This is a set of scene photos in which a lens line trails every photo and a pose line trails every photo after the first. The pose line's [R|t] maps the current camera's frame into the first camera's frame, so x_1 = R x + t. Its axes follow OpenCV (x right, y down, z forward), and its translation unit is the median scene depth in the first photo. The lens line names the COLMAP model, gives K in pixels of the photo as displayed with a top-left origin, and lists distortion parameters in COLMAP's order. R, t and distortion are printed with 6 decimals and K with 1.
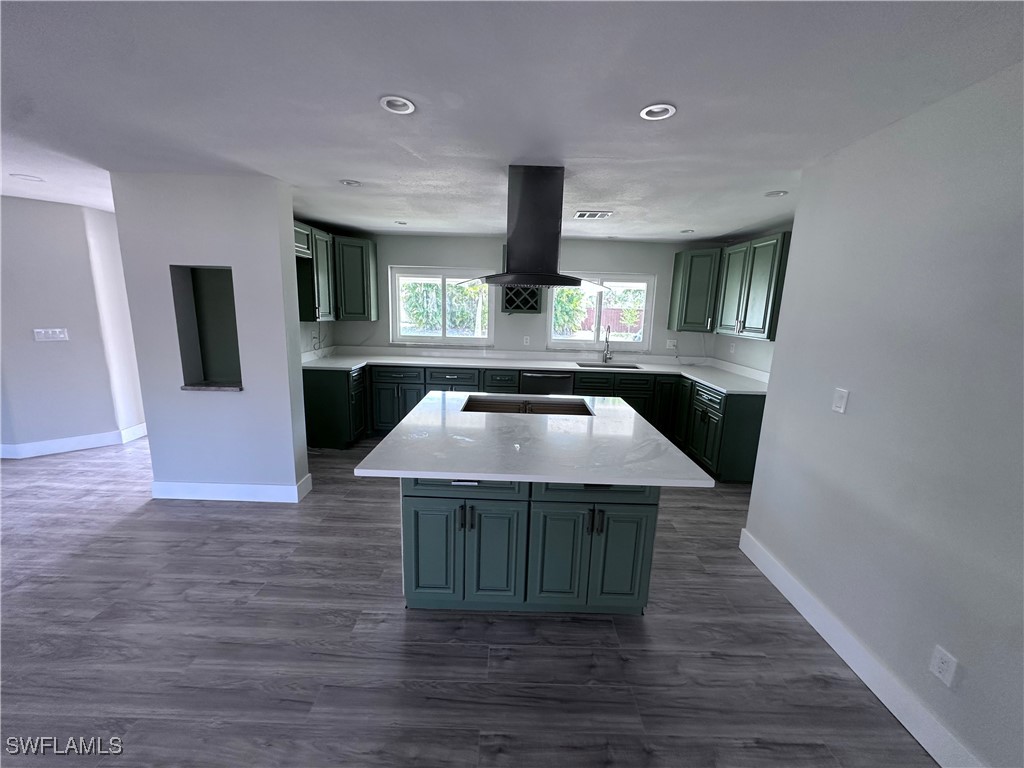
lens RADIAL K [[411.0, 0, 512.0], [0, 411.0, 384.0], [0, 0, 1]] dist [-0.002297, -0.000073]
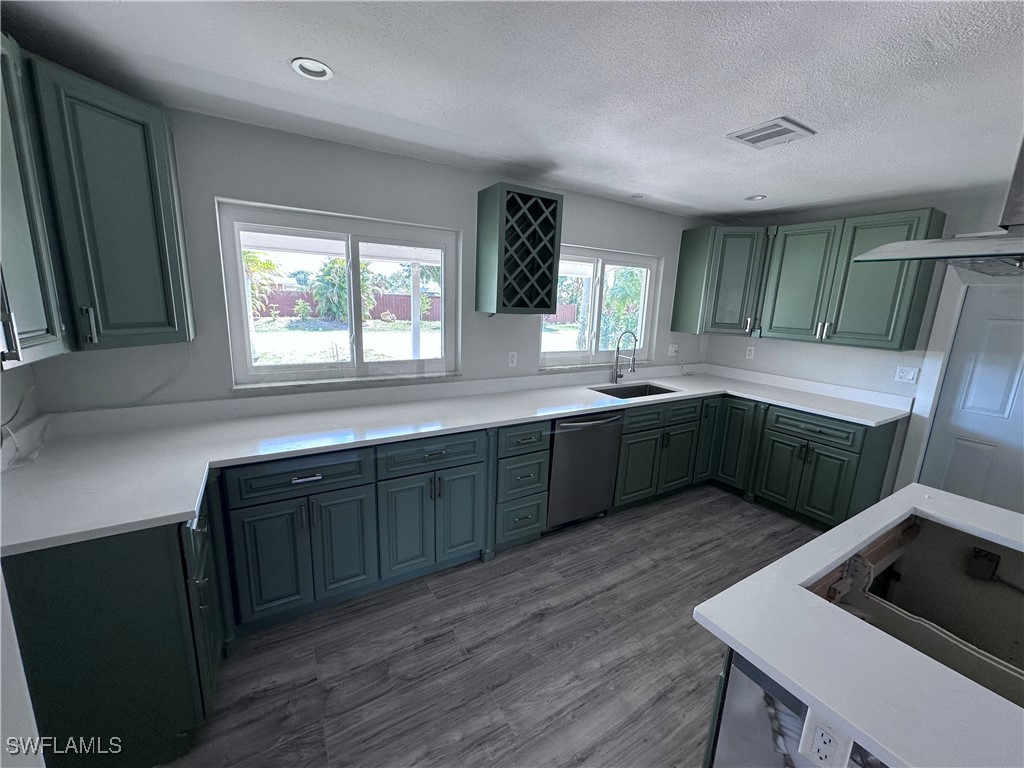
lens RADIAL K [[401.2, 0, 512.0], [0, 401.2, 384.0], [0, 0, 1]] dist [-0.011399, -0.000164]
pose [[0.853665, -0.105130, 0.510102, -0.283534], [0.085482, 0.994416, 0.061889, -0.113541], [-0.513760, -0.009228, 0.857885, 0.544160]]
